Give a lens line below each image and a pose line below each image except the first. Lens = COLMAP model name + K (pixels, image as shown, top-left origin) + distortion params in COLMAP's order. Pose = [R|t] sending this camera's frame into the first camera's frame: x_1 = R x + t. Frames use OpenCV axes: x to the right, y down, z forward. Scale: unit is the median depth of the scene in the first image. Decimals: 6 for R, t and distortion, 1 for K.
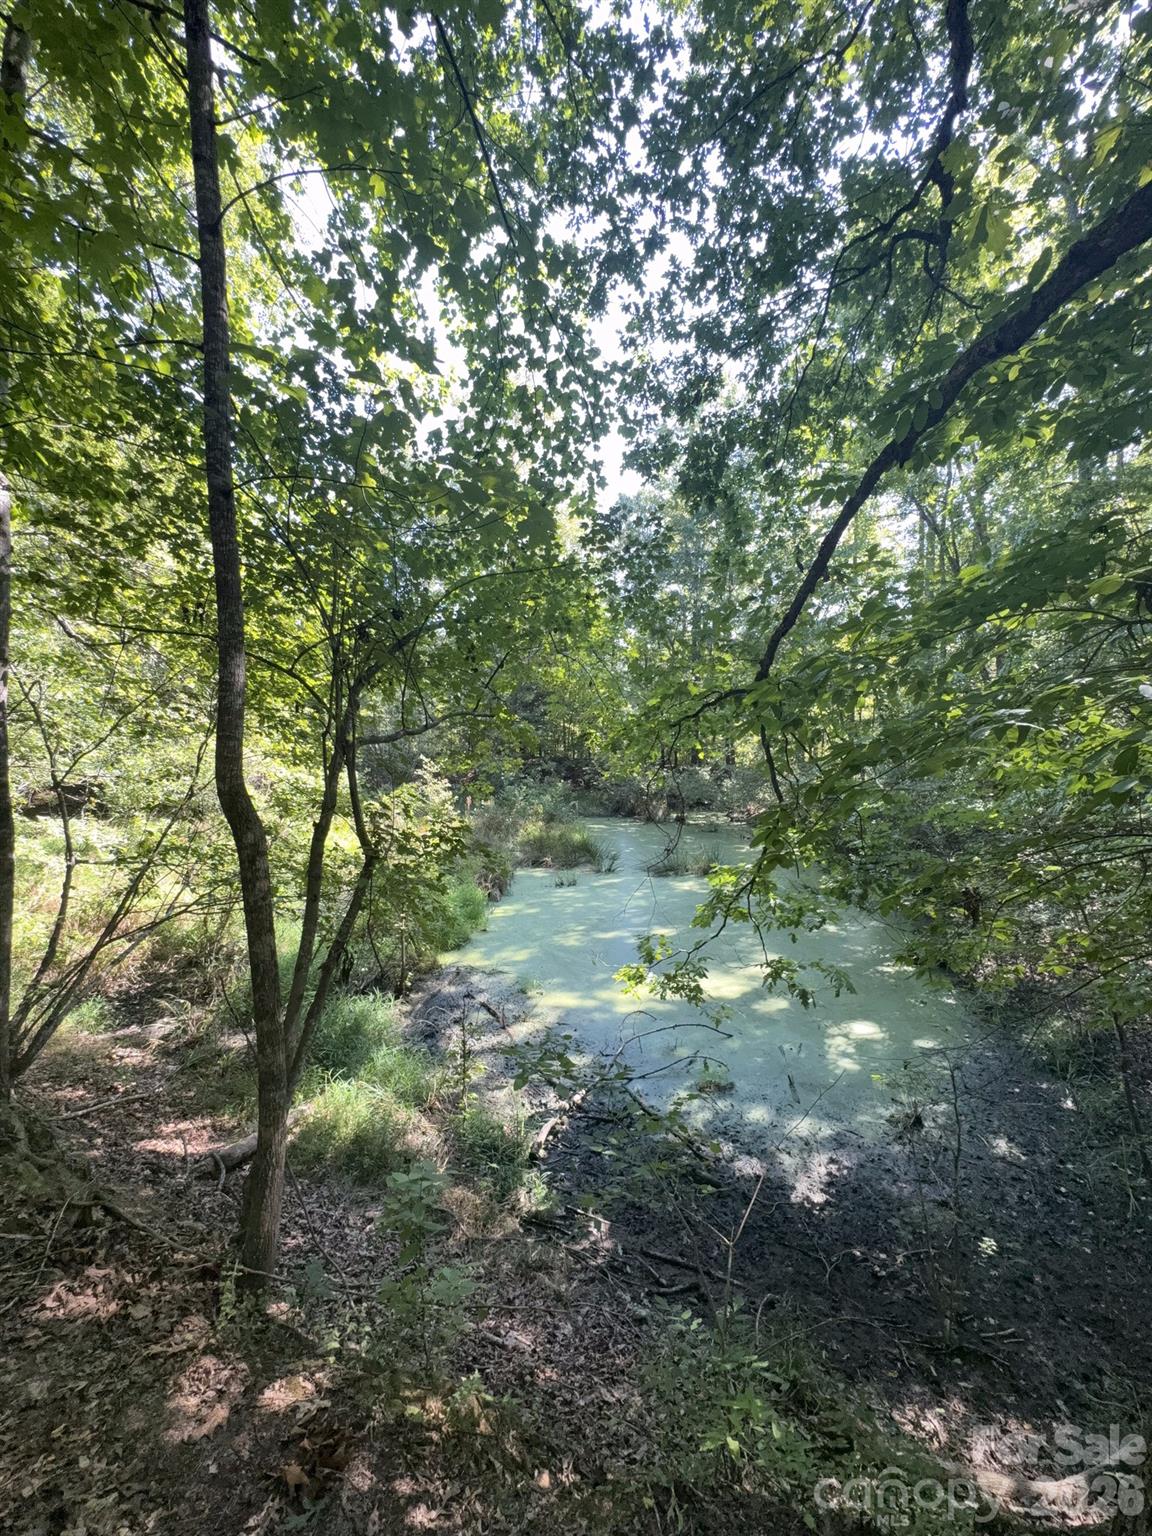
lens RADIAL K [[613.9, 0, 574.6], [0, 613.9, 769.1], [0, 0, 1]] dist [0.000303, -0.000004]
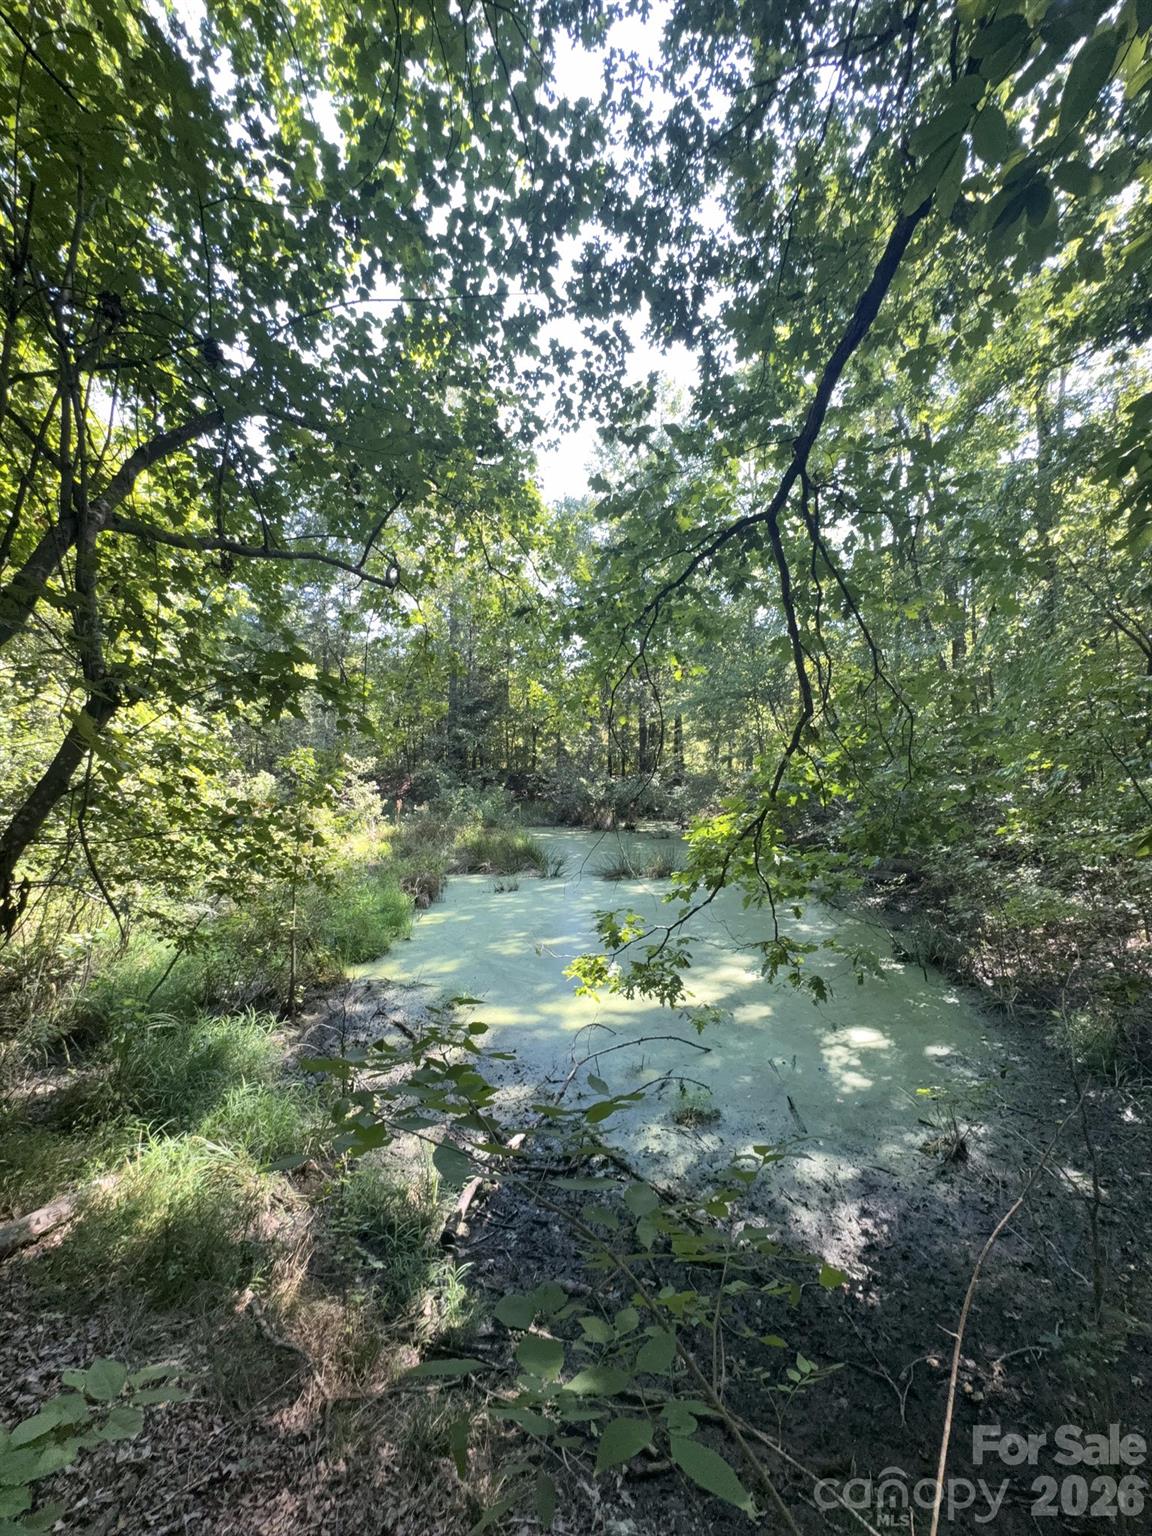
lens RADIAL K [[613.9, 0, 575.6], [0, 613.9, 766.5], [0, 0, 1]] dist [0.000303, -0.000004]
pose [[0.995771, 0.000033, 0.091874, 0.009101], [0.004308, 0.998883, -0.047054, 0.122357], [-0.091773, 0.047251, 0.994658, 0.243288]]
